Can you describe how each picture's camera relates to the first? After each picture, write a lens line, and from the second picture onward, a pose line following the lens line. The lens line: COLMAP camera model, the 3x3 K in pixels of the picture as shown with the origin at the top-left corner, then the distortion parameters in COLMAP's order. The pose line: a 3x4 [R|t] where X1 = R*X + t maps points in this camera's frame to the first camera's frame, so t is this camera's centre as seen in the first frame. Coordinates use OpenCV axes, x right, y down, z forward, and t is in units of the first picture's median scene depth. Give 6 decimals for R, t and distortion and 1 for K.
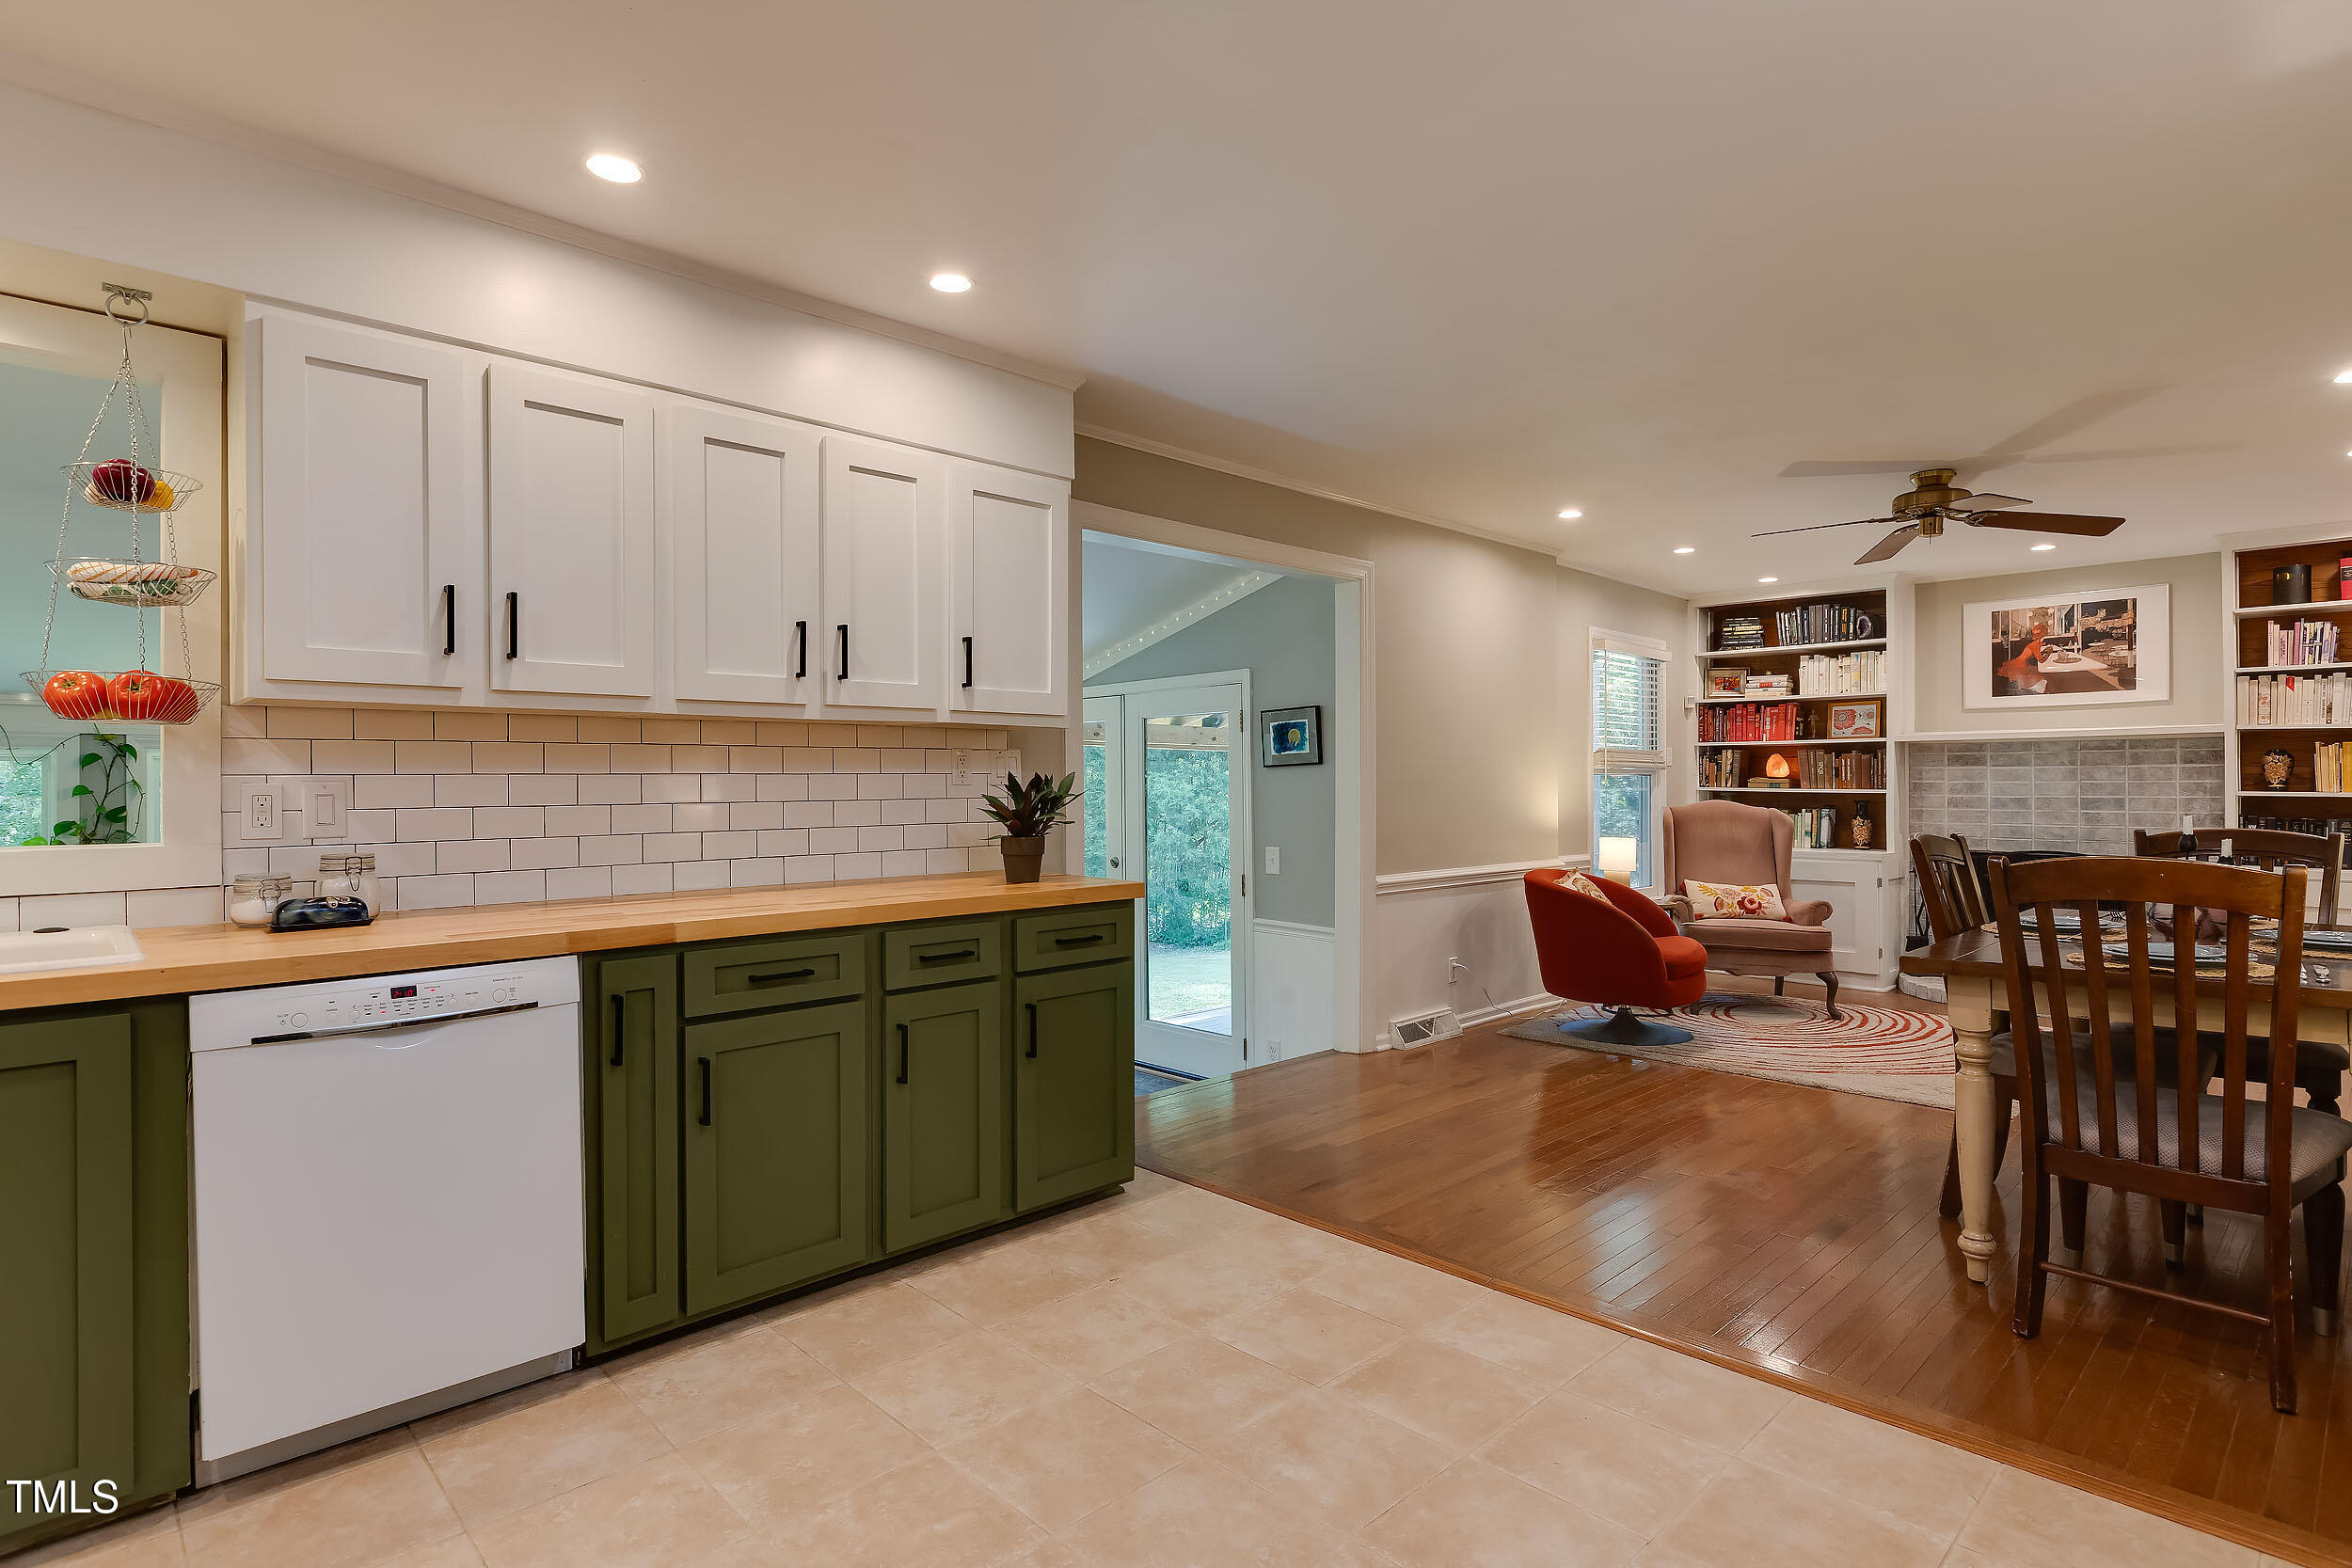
lens RADIAL K [[1169.4, 0, 1168.3], [0, 1169.4, 785.7], [0, 0, 1]] dist [0.000296, -0.002327]
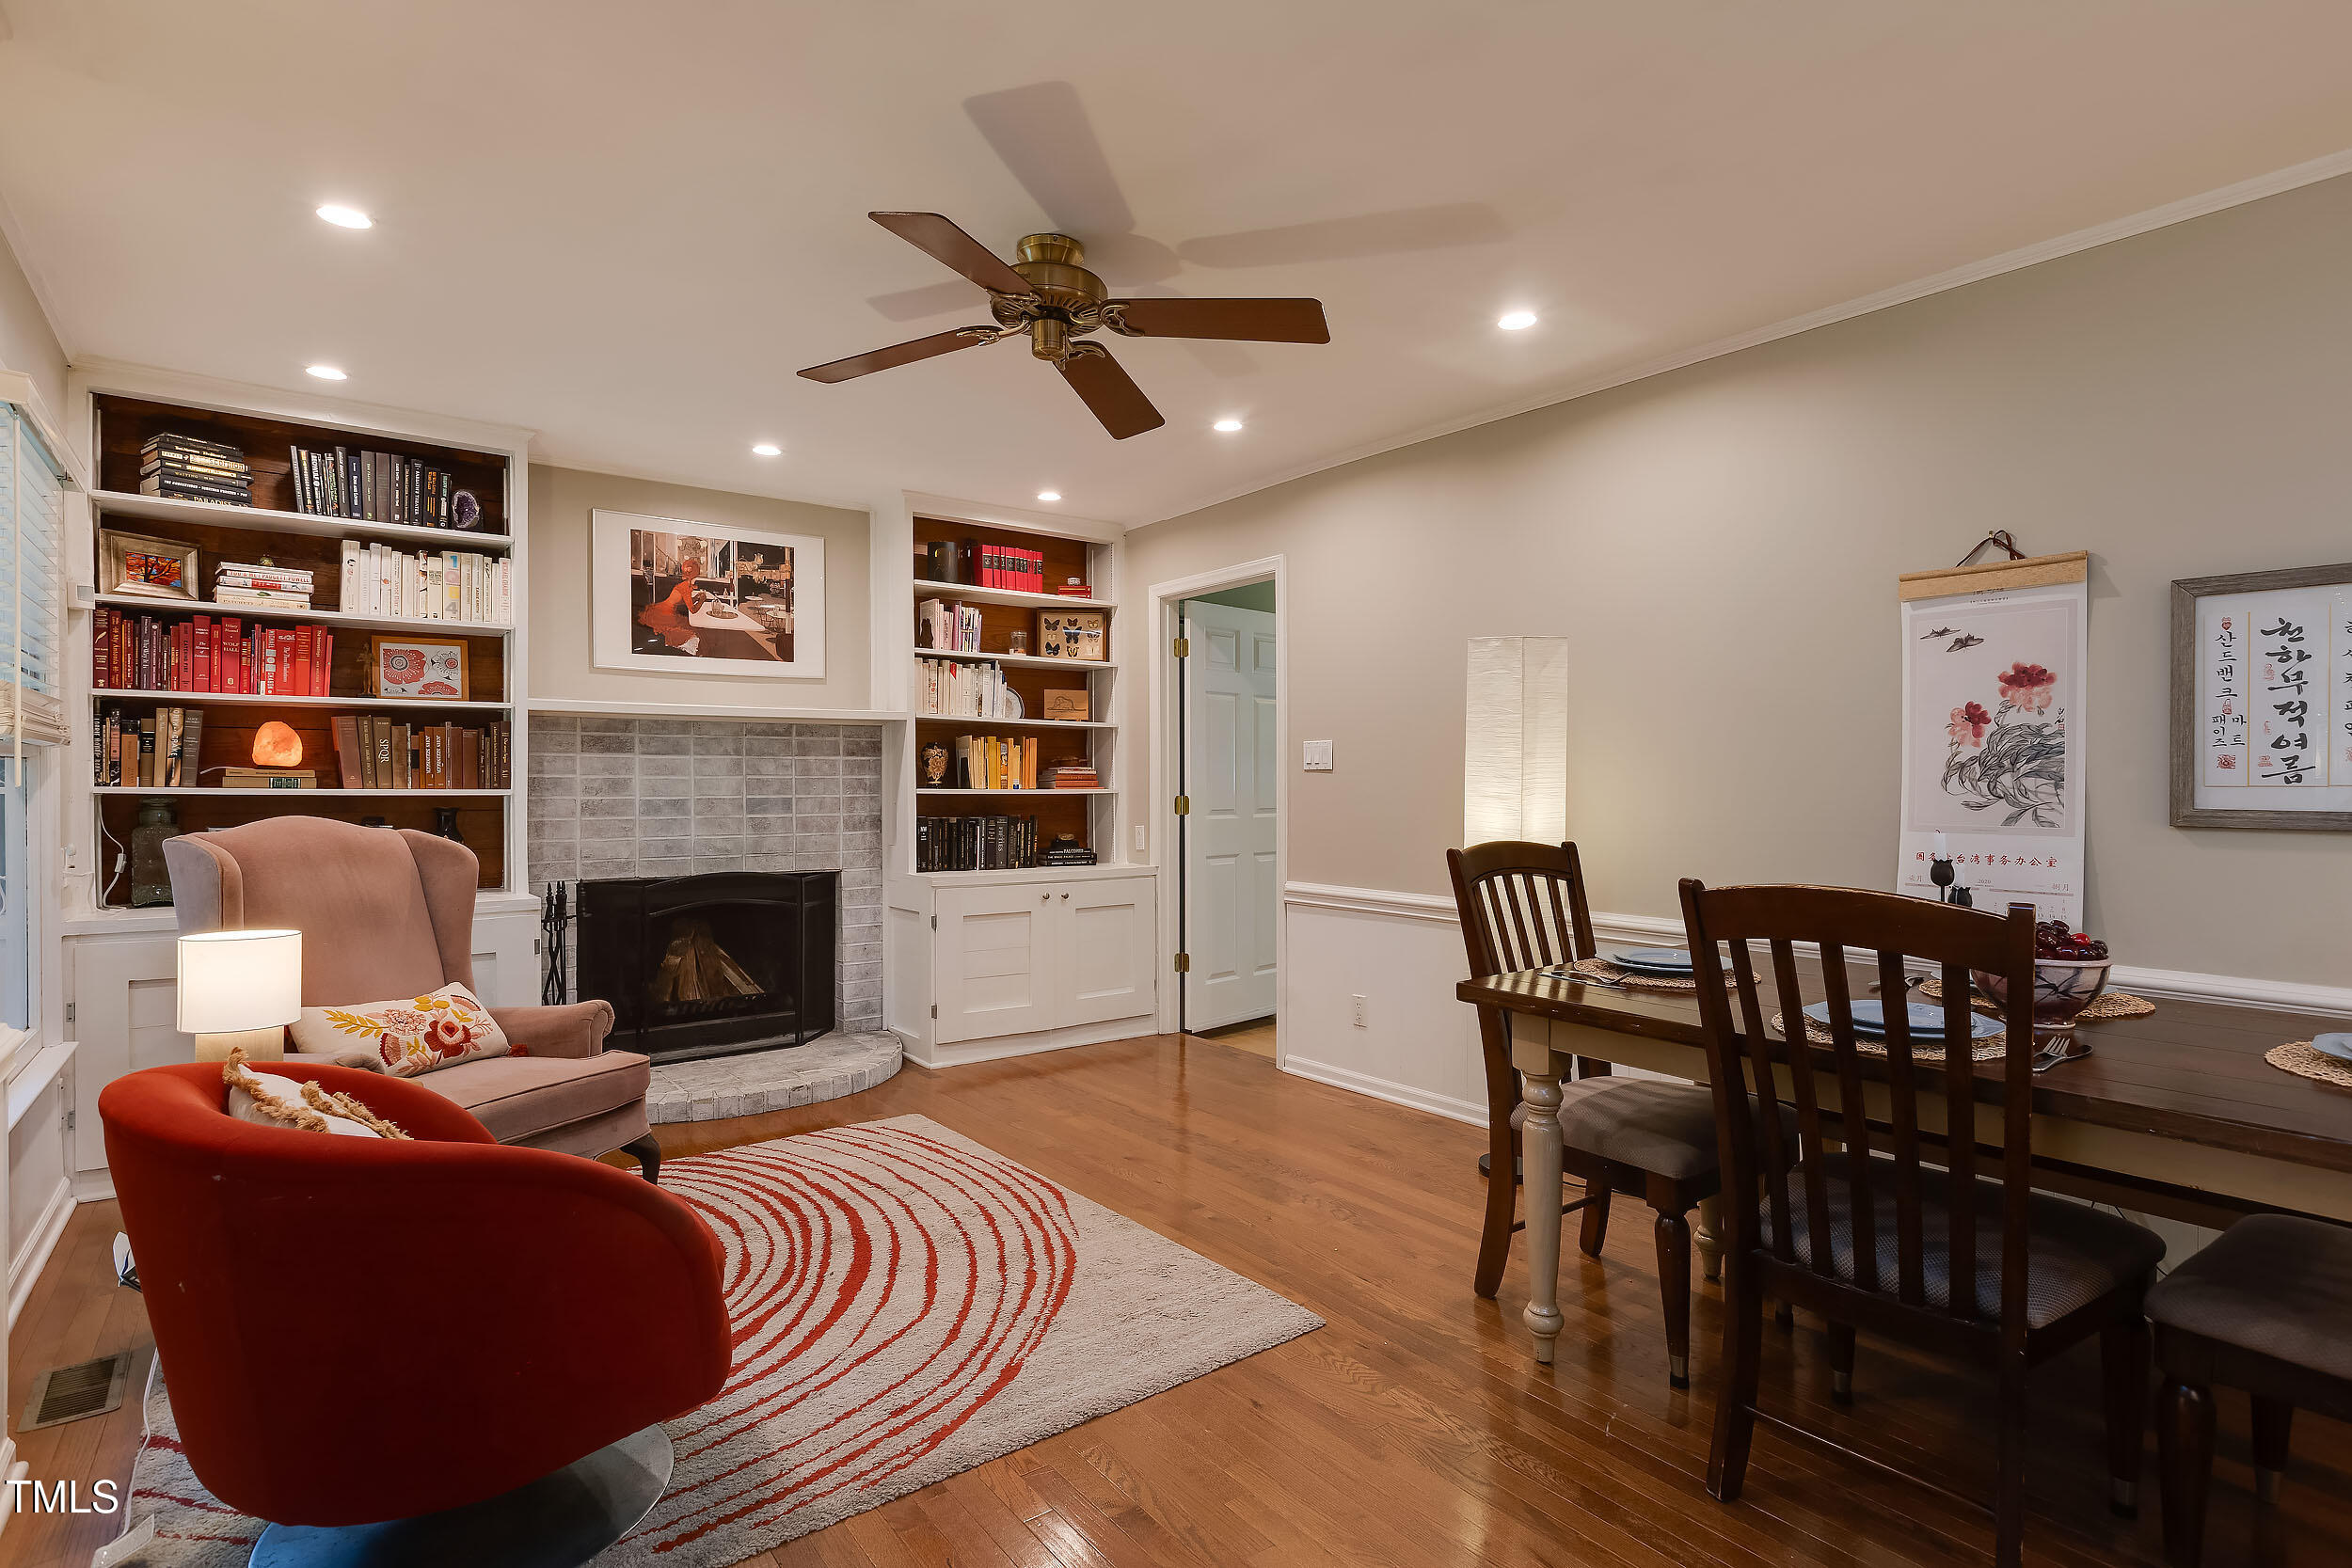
lens RADIAL K [[1169.4, 0, 1168.3], [0, 1169.4, 785.7], [0, 0, 1]] dist [0.000296, -0.002327]
pose [[0.116722, -0.006803, 0.993141, 0.082238], [-0.001142, 0.999975, 0.006984, -0.004484], [-0.993164, -0.001949, 0.116711, 0.864273]]
